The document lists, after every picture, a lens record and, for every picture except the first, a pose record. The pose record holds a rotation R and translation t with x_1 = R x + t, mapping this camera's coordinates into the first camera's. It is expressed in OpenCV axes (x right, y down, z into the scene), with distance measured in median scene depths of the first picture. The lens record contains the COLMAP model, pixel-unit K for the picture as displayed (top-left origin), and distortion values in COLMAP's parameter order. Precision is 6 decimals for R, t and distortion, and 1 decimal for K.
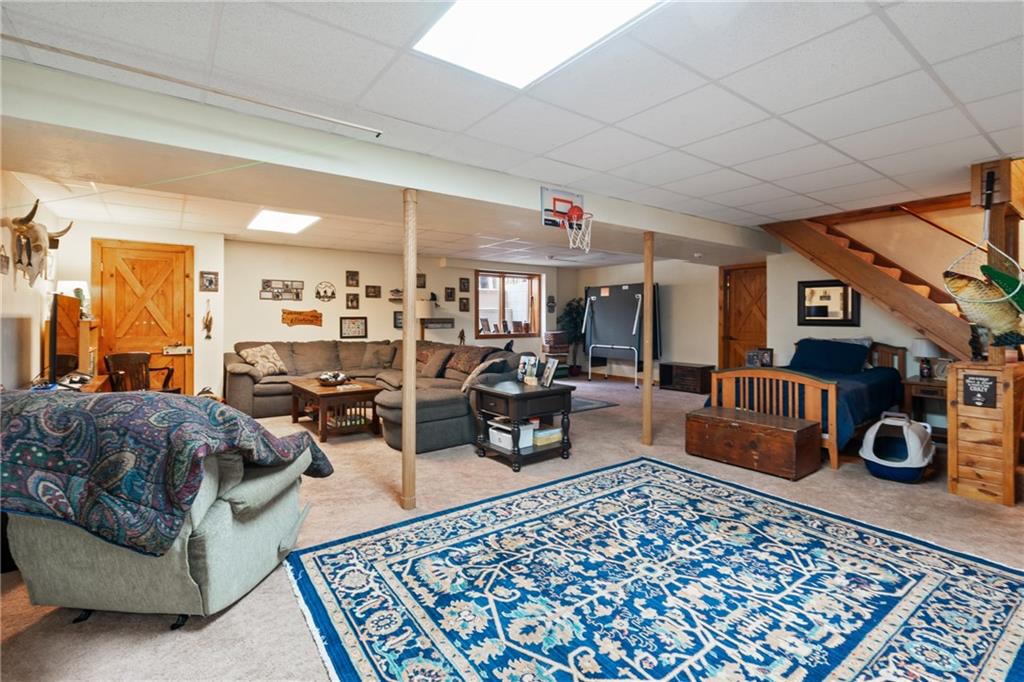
lens RADIAL K [[469.0, 0, 522.2], [0, 469.0, 318.0], [0, 0, 1]] dist [-0.005947, -0.000045]
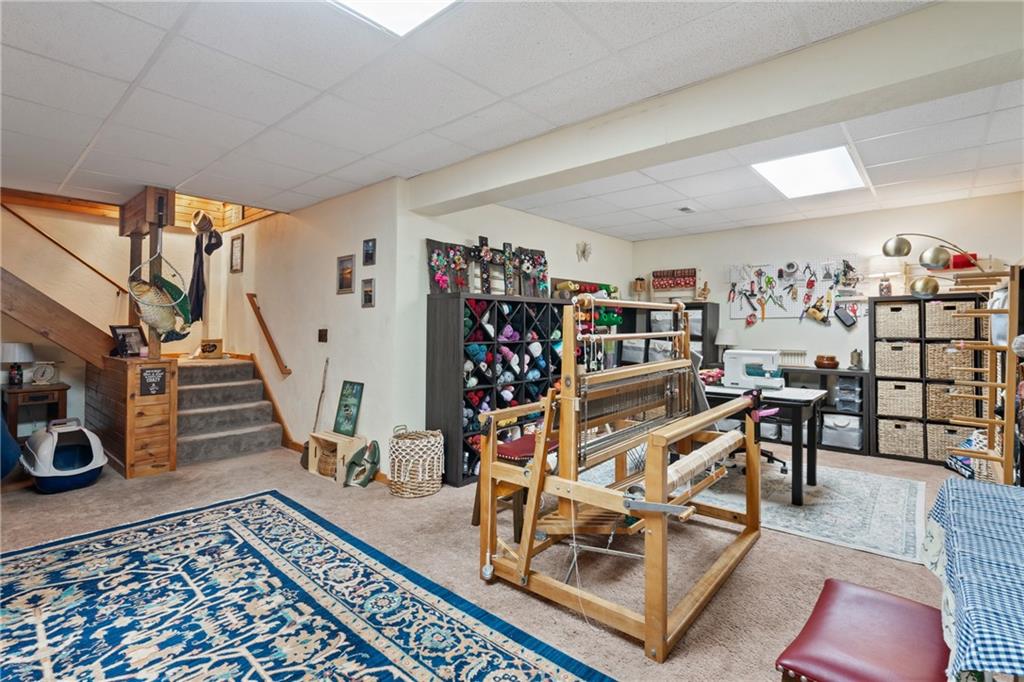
lens RADIAL K [[469.0, 0, 514.0], [0, 469.0, 332.1], [0, 0, 1]] dist [-0.005947, -0.000045]
pose [[-0.206266, -0.007724, 0.978465, -0.509878], [-0.003826, 0.999968, 0.007087, 0.030714], [-0.978488, -0.002282, -0.206289, 0.524328]]
